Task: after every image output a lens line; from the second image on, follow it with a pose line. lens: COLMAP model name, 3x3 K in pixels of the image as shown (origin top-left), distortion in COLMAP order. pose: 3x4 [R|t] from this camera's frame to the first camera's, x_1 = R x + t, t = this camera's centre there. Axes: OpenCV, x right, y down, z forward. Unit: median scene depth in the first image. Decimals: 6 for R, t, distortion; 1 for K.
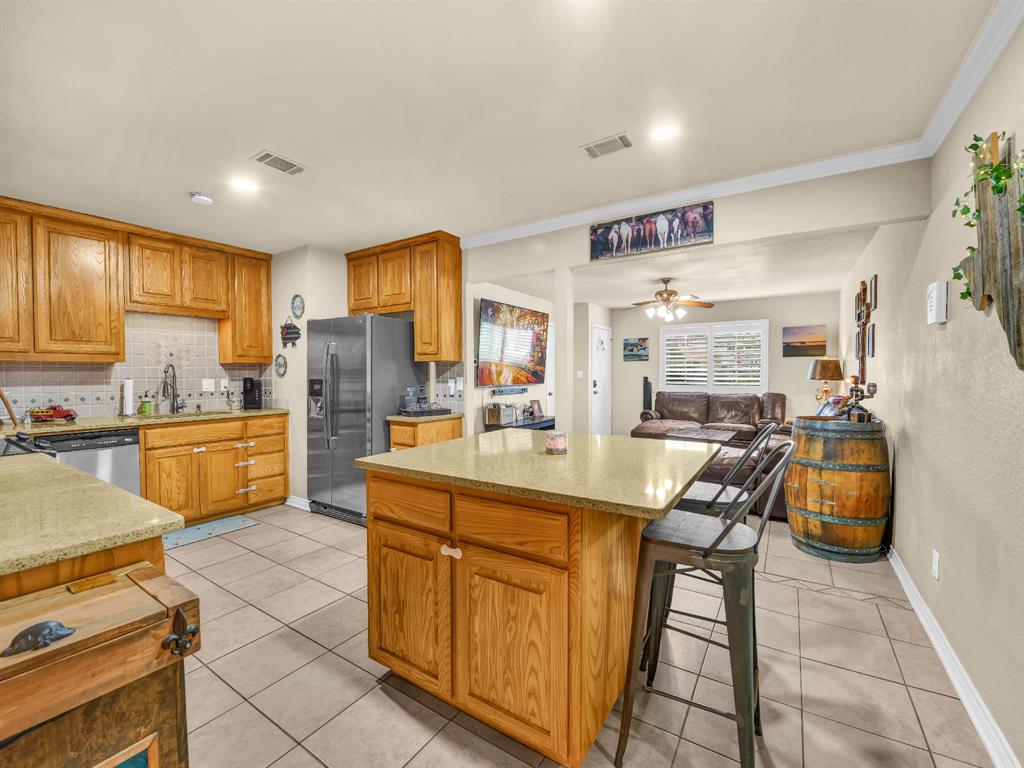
lens RADIAL K [[410.9, 0, 505.1], [0, 410.9, 389.9], [0, 0, 1]] dist [-0.017496, -0.001136]
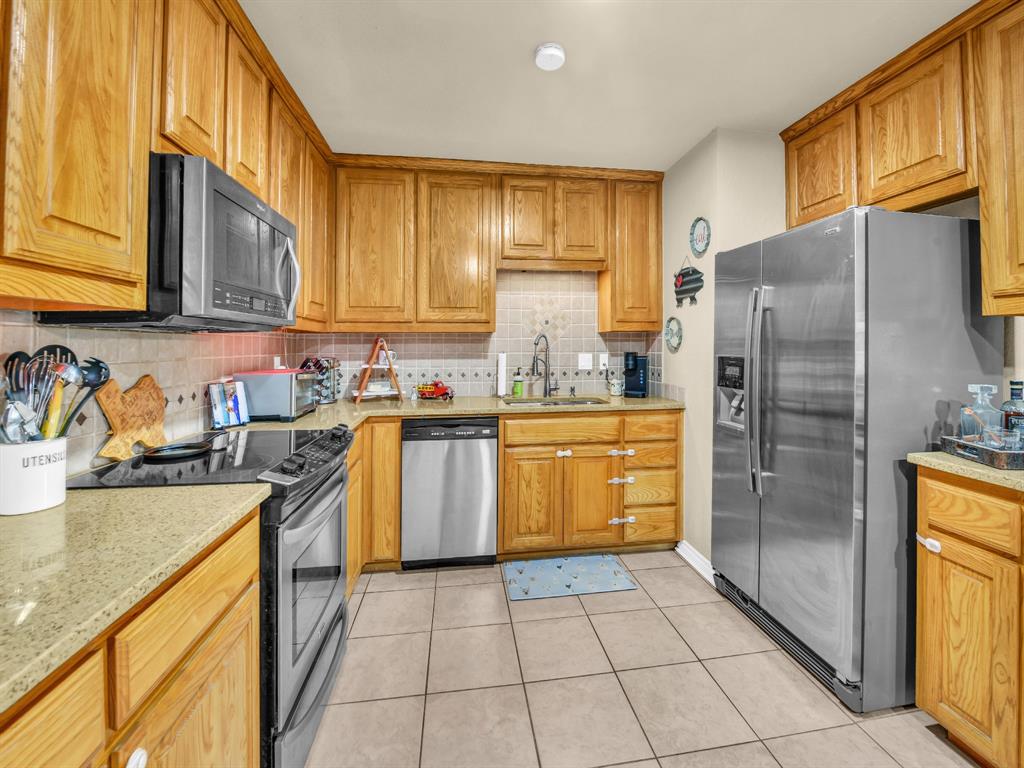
lens RADIAL K [[449.5, 0, 532.3], [0, 449.5, 337.3], [0, 0, 1]] dist [-0.017023, -0.002635]
pose [[0.683942, -0.012750, -0.729425, -0.203364], [-0.030015, 0.998509, -0.045597, -0.016937], [0.728919, 0.053080, 0.682540, 0.390310]]
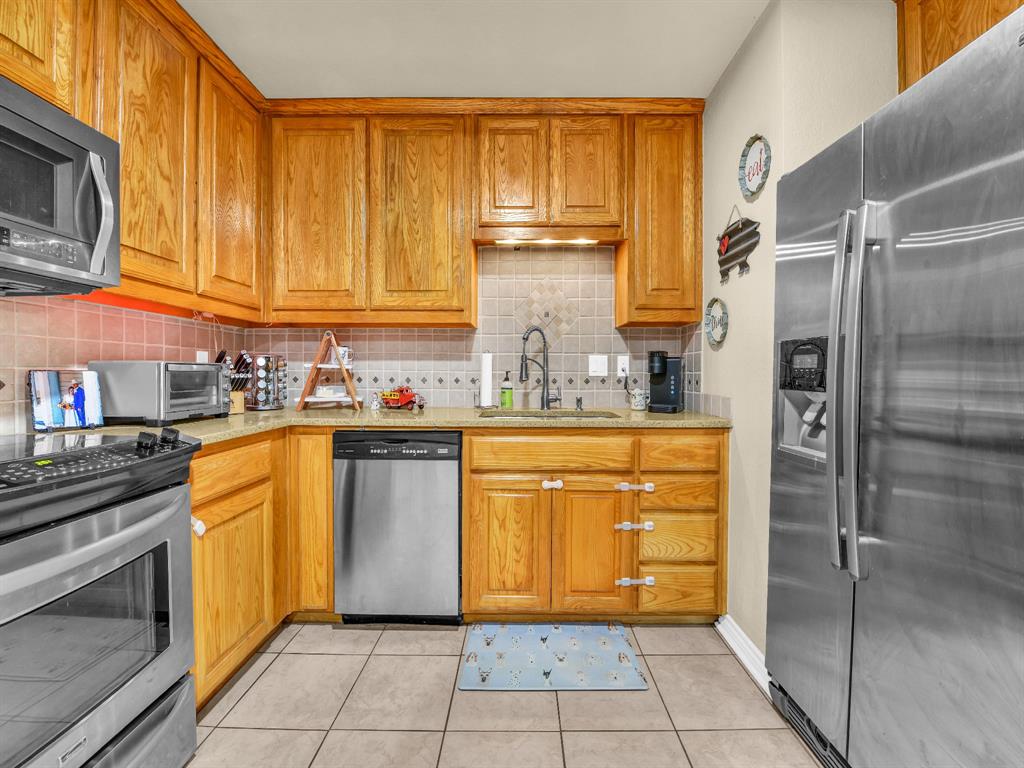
lens RADIAL K [[449.5, 0, 513.0], [0, 449.5, 369.9], [0, 0, 1]] dist [-0.017023, -0.002635]
pose [[0.555160, 0.001876, -0.831741, -0.289511], [-0.038407, 0.998989, -0.023382, 0.016279], [0.830856, 0.044926, 0.554671, 0.600947]]
